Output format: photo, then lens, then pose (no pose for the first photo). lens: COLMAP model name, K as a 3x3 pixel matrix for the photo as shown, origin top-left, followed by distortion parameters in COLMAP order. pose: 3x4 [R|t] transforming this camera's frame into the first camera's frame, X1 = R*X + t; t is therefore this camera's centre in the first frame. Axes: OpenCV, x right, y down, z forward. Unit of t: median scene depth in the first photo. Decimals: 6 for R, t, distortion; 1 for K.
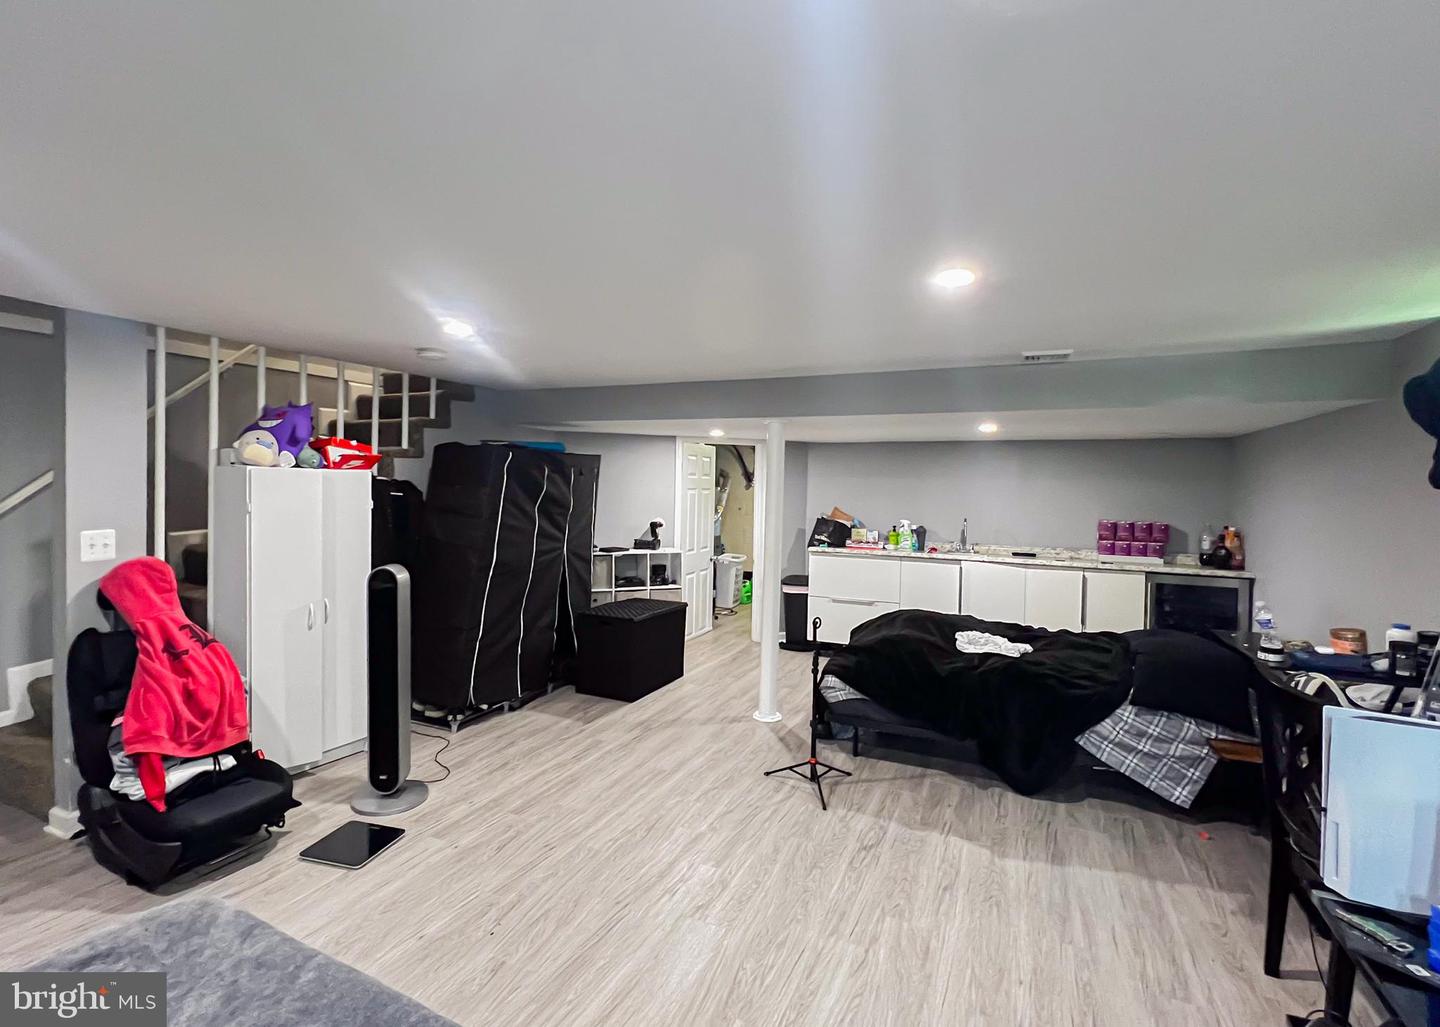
lens RADIAL K [[697.4, 0, 700.9], [0, 697.4, 507.7], [0, 0, 1]] dist [0.000459, -0.000064]
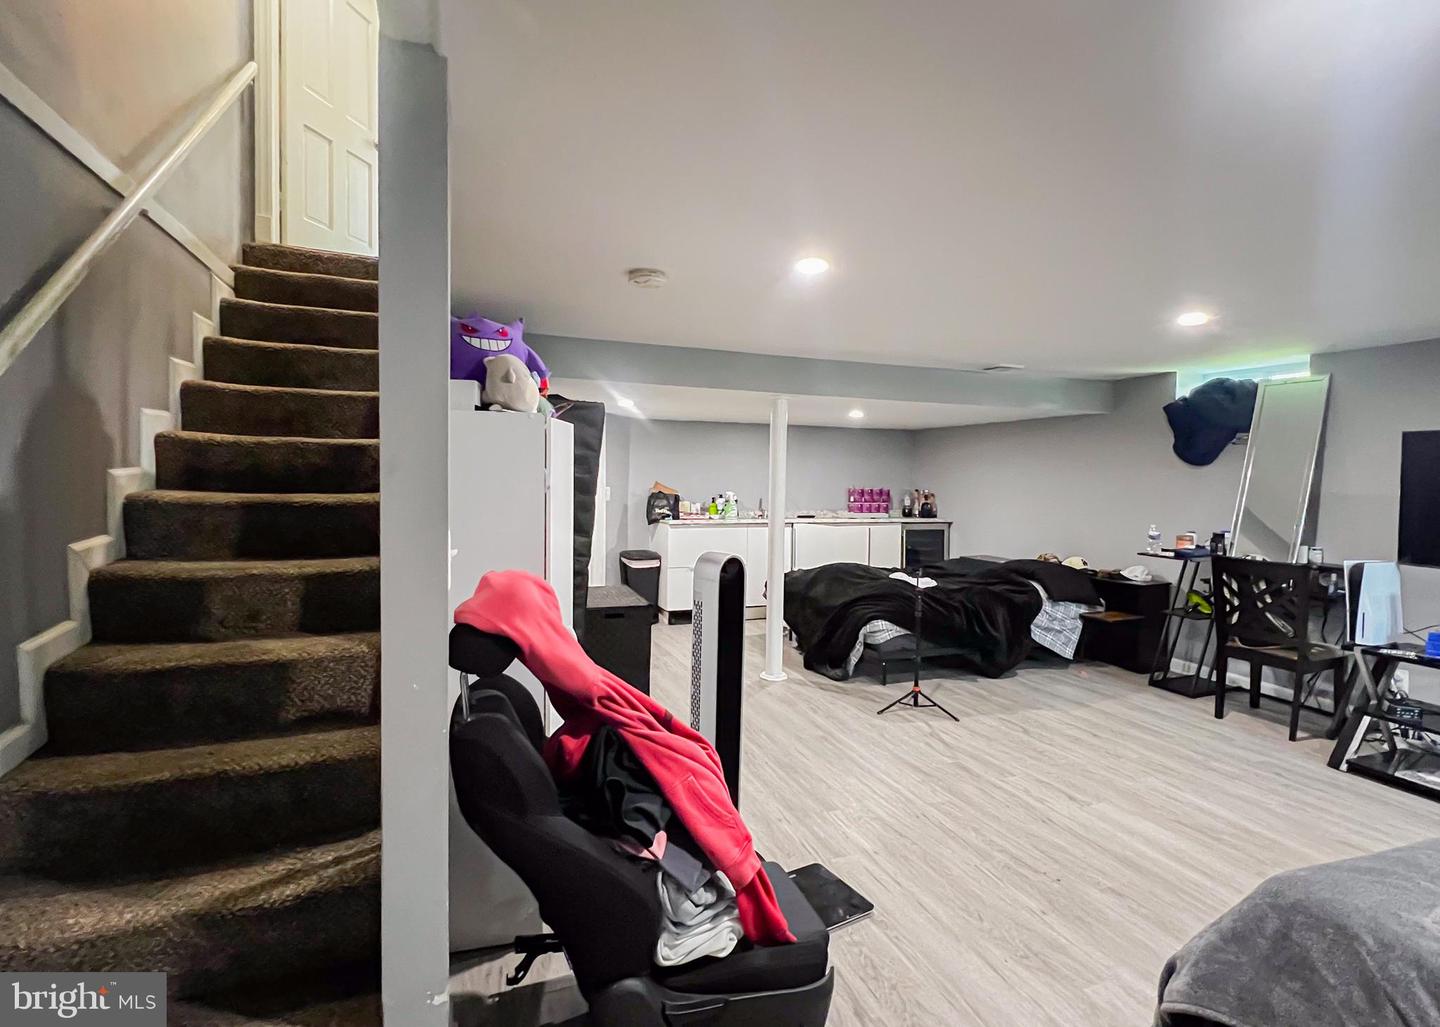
lens RADIAL K [[697.4, 0, 700.9], [0, 697.4, 507.7], [0, 0, 1]] dist [0.000459, -0.000064]
pose [[0.693623, -0.039334, 0.719263, -0.904177], [0.020757, 0.999185, 0.034624, 0.006205], [-0.720039, -0.009087, 0.693874, 0.433741]]
